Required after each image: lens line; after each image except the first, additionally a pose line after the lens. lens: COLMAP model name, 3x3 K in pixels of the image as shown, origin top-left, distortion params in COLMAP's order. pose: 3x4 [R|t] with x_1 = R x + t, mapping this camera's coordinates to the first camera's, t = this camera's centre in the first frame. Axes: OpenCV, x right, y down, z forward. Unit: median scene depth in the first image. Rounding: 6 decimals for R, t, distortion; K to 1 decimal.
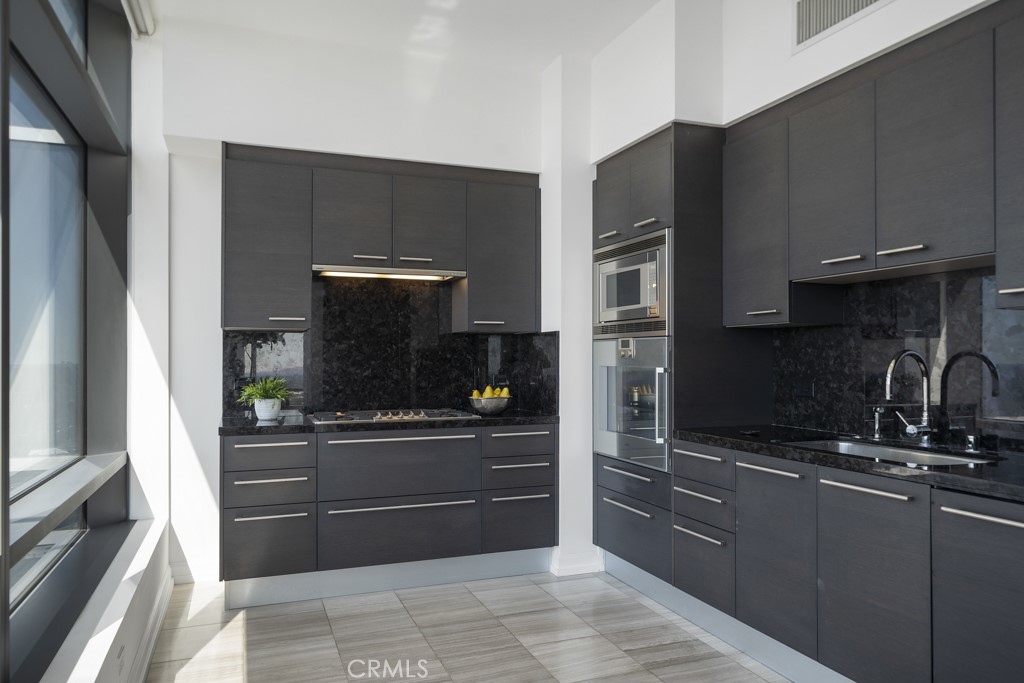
lens RADIAL K [[711.7, 0, 499.3], [0, 711.7, 355.0], [0, 0, 1]] dist [0.003609, 0.000992]
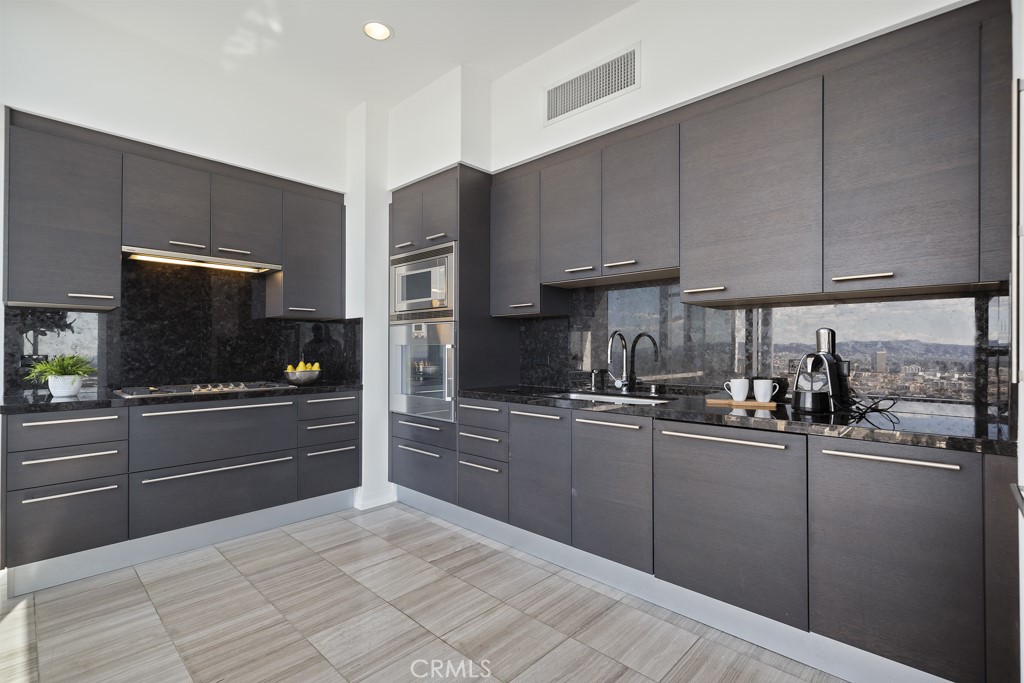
lens RADIAL K [[475.8, 0, 503.3], [0, 475.8, 346.3], [0, 0, 1]] dist [0.003689, 0.000377]
pose [[0.901398, 0.003975, 0.432973, -0.064926], [-0.003295, 0.999992, -0.002321, 0.021226], [-0.432978, 0.000666, 0.901404, 0.136001]]
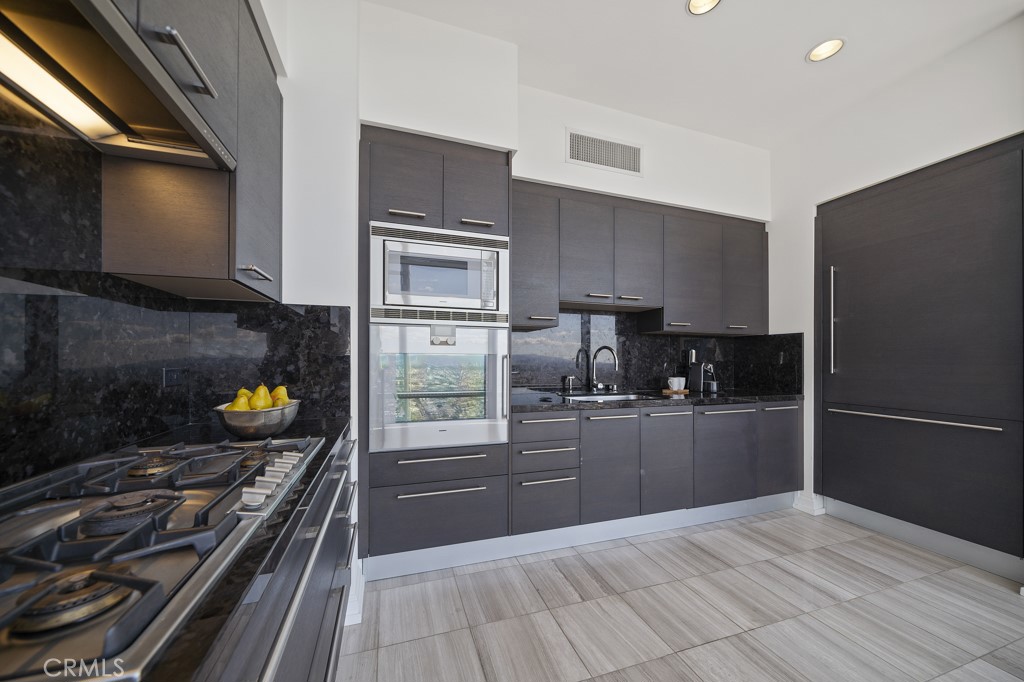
lens RADIAL K [[356.9, 0, 505.5], [0, 356.9, 357.6], [0, 0, 1]] dist [-0.000042, -0.000002]
pose [[0.035378, 0.006490, 0.999353, -0.332664], [-0.010525, 0.999926, -0.006121, 0.024719], [-0.999319, -0.010302, 0.035444, 0.912791]]
